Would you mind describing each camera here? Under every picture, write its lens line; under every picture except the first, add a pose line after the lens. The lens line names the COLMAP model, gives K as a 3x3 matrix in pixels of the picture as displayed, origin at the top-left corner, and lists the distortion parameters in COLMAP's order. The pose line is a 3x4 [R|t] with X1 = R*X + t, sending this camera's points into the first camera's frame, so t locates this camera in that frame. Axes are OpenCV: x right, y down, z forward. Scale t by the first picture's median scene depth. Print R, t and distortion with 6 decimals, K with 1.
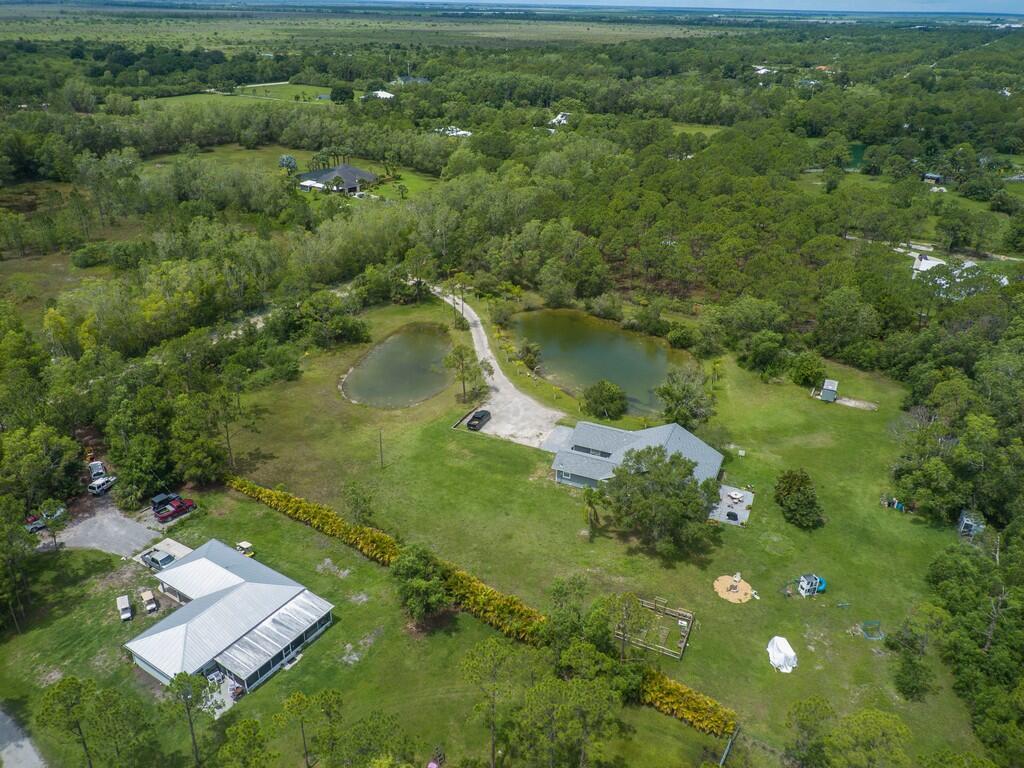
lens RADIAL K [[778.2, 0, 512.0], [0, 778.2, 384.0], [0, 0, 1]] dist [0.022586, -0.003676]
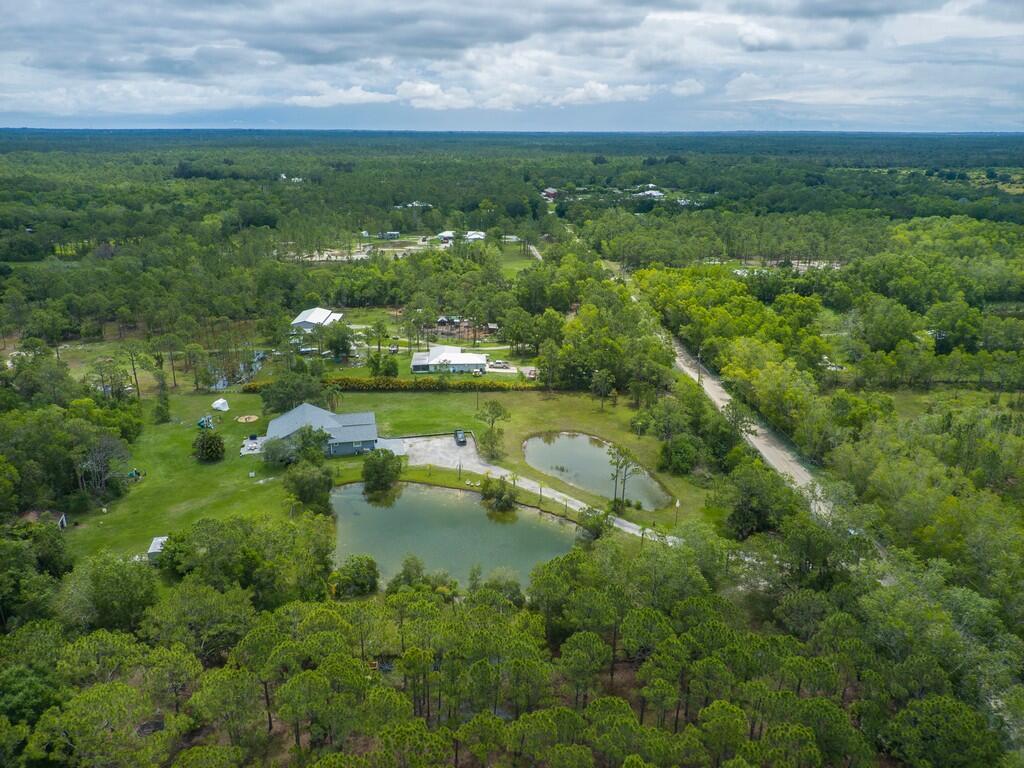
lens RADIAL K [[766.8, 0, 529.9], [0, 766.8, 384.7], [0, 0, 1]] dist [-0.009068, -0.004377]
pose [[-0.799472, 0.178547, -0.573555, 0.540390], [-0.271382, 0.744461, 0.610025, -0.772806], [0.535907, 0.643350, -0.546721, 1.586774]]
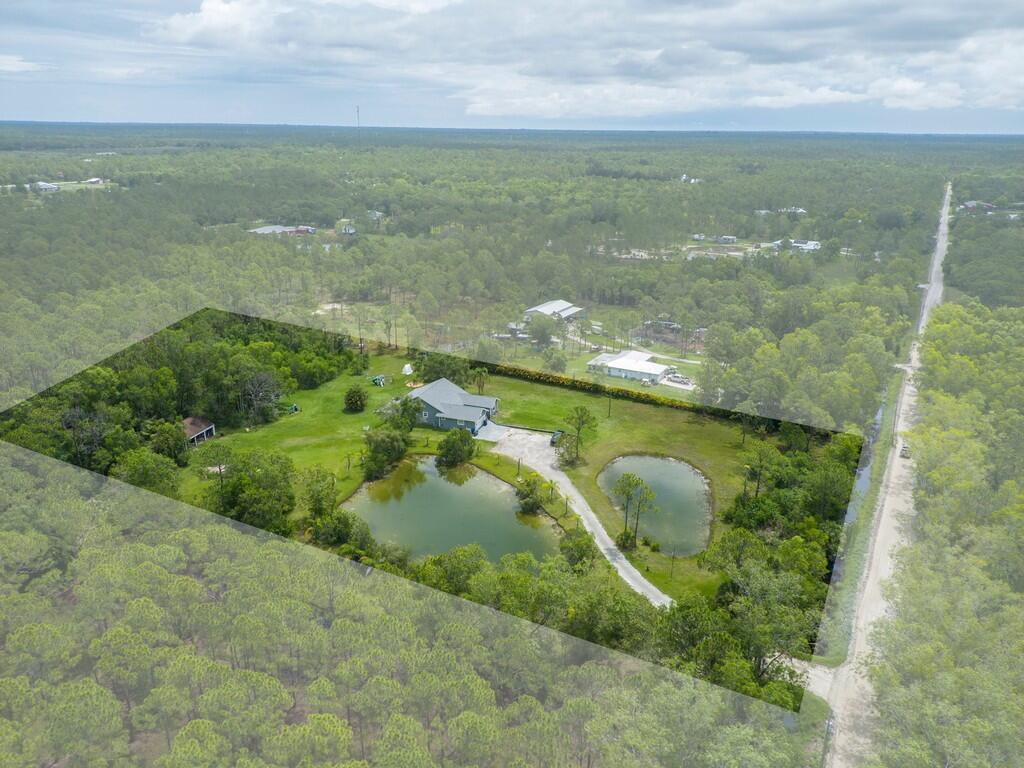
lens RADIAL K [[778.2, 0, 512.0], [0, 778.2, 384.0], [0, 0, 1]] dist [0.022586, -0.003676]
pose [[-0.997018, 0.005276, -0.076983, 0.121685], [-0.049605, 0.720361, 0.691823, -0.836267], [0.059106, 0.693579, -0.717952, 1.724219]]
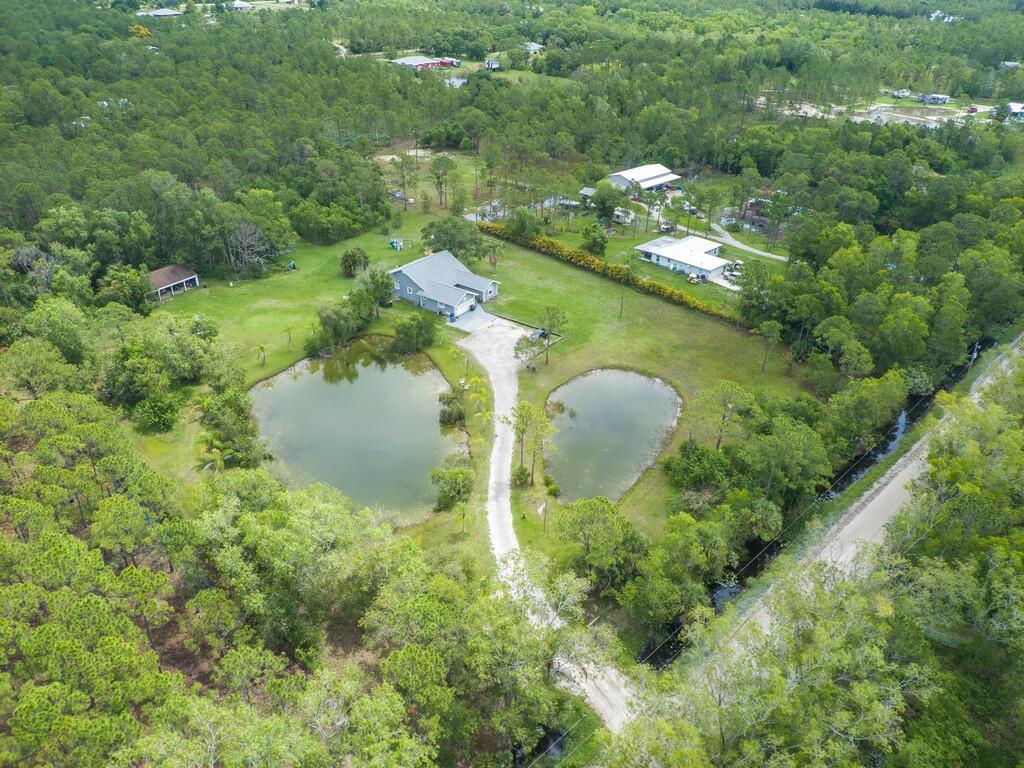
lens RADIAL K [[788.2, 0, 512.0], [0, 788.2, 384.0], [0, 0, 1]] dist [0.097653, -0.156533]
pose [[-0.979322, -0.123247, 0.160435, -0.179435], [0.059758, 0.581411, 0.811412, -0.767558], [-0.193283, 0.804221, -0.562023, 1.573612]]
